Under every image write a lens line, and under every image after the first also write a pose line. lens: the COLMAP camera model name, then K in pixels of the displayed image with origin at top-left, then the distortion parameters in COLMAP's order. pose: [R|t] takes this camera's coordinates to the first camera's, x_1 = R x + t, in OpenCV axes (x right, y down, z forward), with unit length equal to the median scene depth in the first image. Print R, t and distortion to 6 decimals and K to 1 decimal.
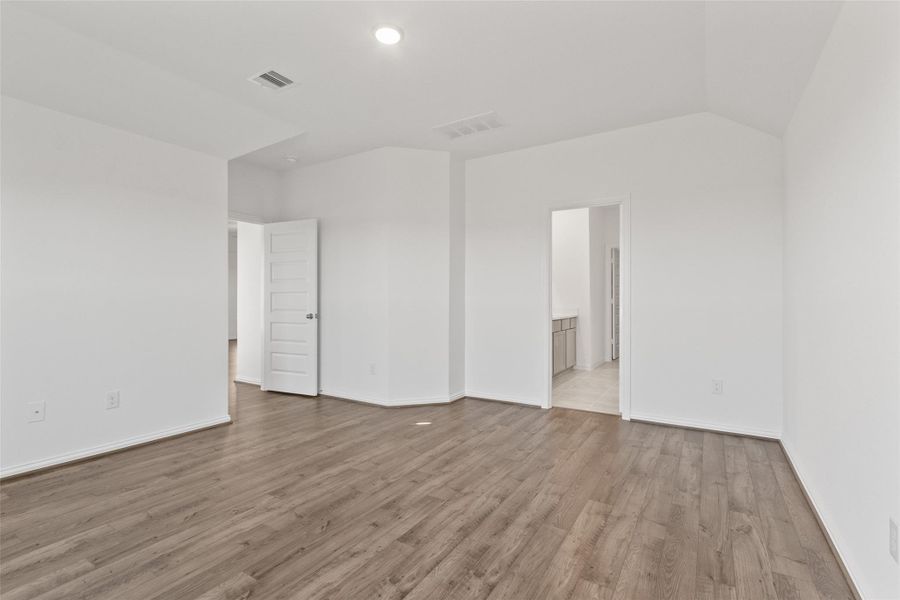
lens RADIAL K [[415.0, 0, 450.0], [0, 415.0, 299.0], [0, 0, 1]] dist [0.003410, -0.000198]
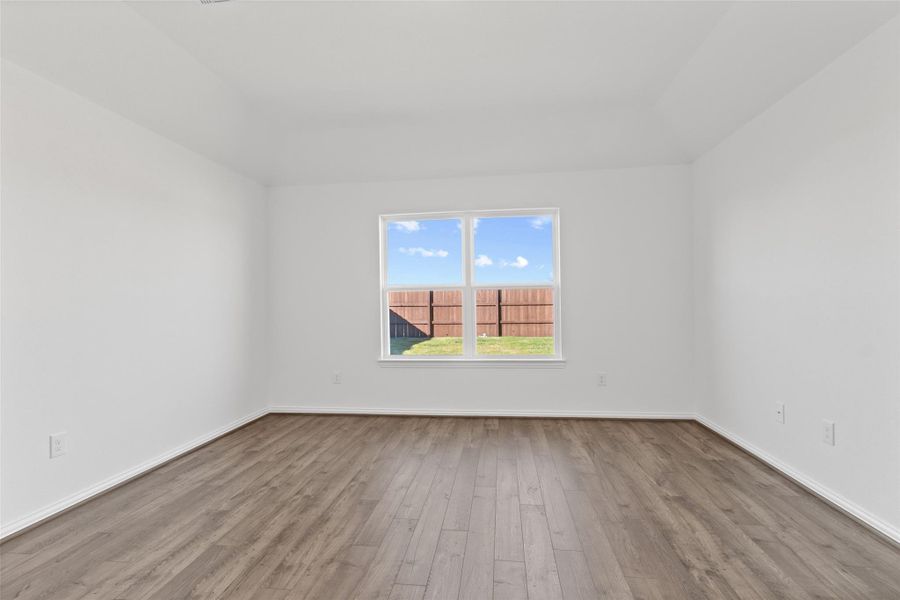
lens RADIAL K [[415.0, 0, 449.3], [0, 415.0, 303.4], [0, 0, 1]] dist [0.003410, -0.000198]
pose [[-0.905251, 0.013574, -0.424661, 0.176591], [0.015248, 0.999884, -0.000543, -0.000708], [0.424604, -0.006967, -0.905352, 1.971011]]
